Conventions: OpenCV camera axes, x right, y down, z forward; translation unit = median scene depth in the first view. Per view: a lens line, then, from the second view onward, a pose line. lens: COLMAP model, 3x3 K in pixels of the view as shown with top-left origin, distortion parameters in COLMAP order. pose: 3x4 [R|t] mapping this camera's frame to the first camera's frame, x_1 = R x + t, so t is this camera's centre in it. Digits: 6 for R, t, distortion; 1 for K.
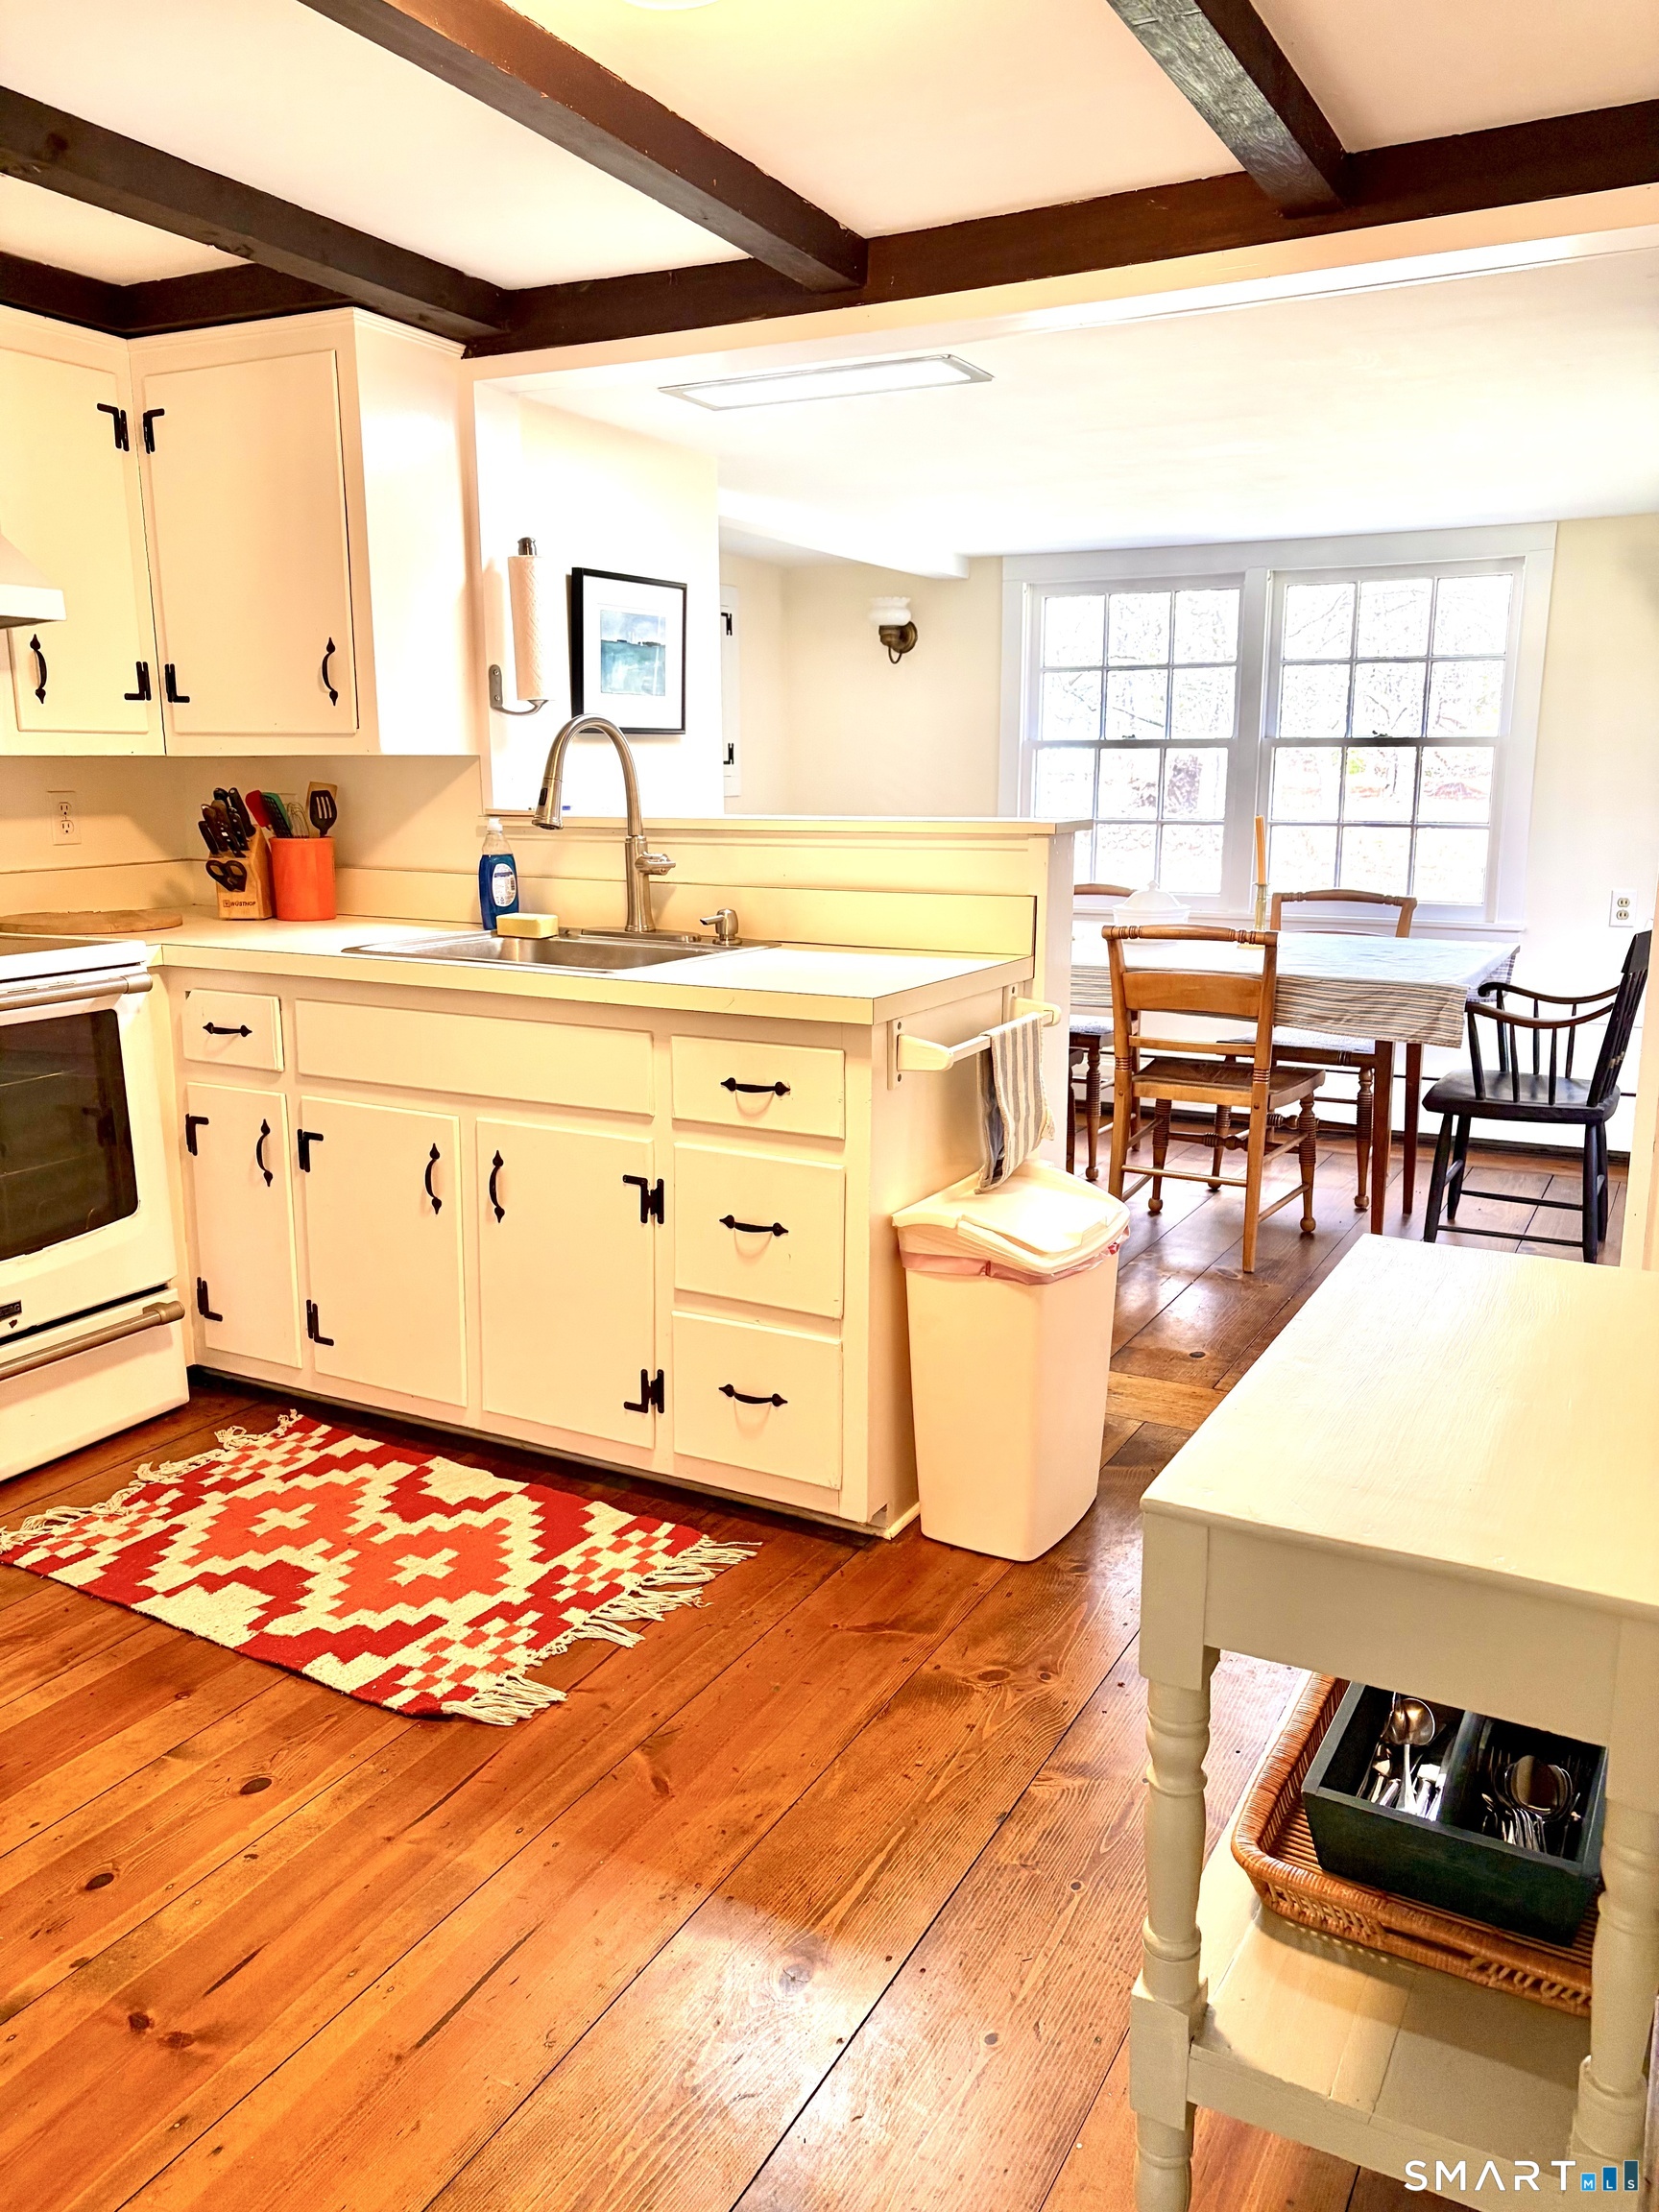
lens RADIAL K [[1671.7, 0, 837.8], [0, 1671.7, 1100.8], [0, 0, 1]] dist [0.049883, -0.050472]
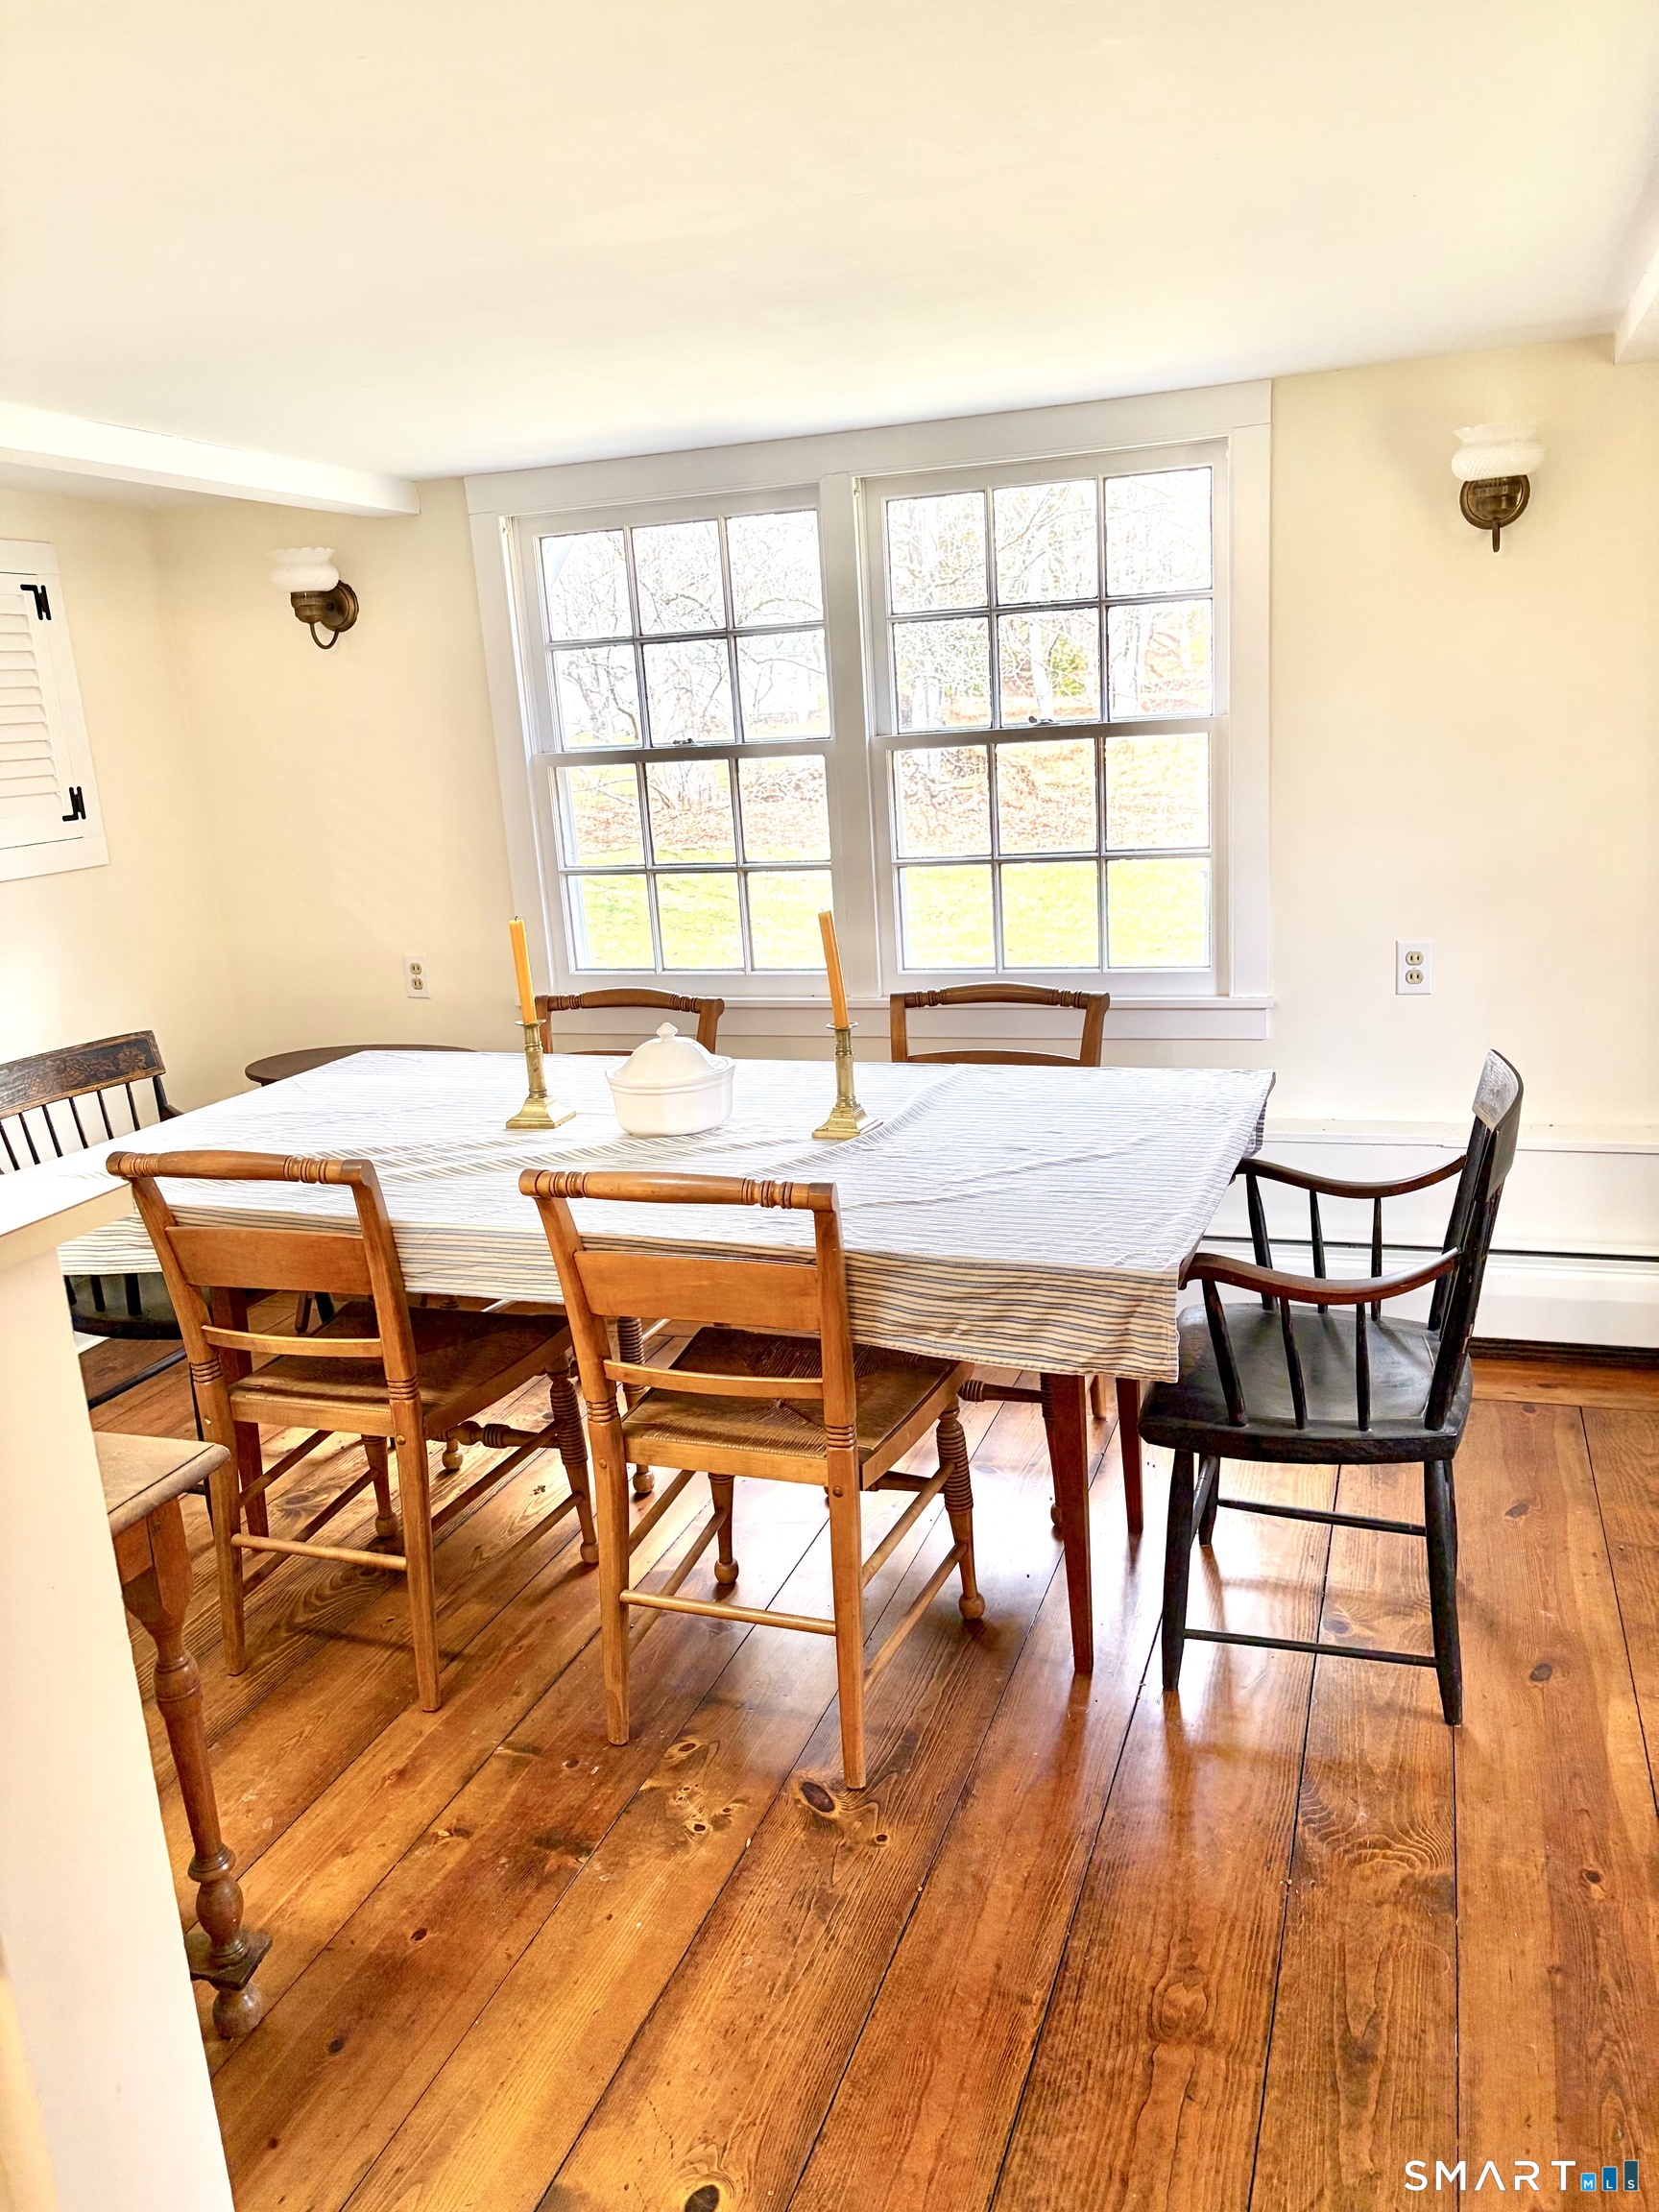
lens RADIAL K [[1671.7, 0, 818.8], [0, 1671.7, 1105.0], [0, 0, 1]] dist [0.049883, -0.050472]
pose [[0.987665, -0.096288, 0.123476, 0.139736], [0.091795, 0.994909, 0.041583, -0.102970], [-0.126852, -0.029735, 0.991476, 0.352375]]
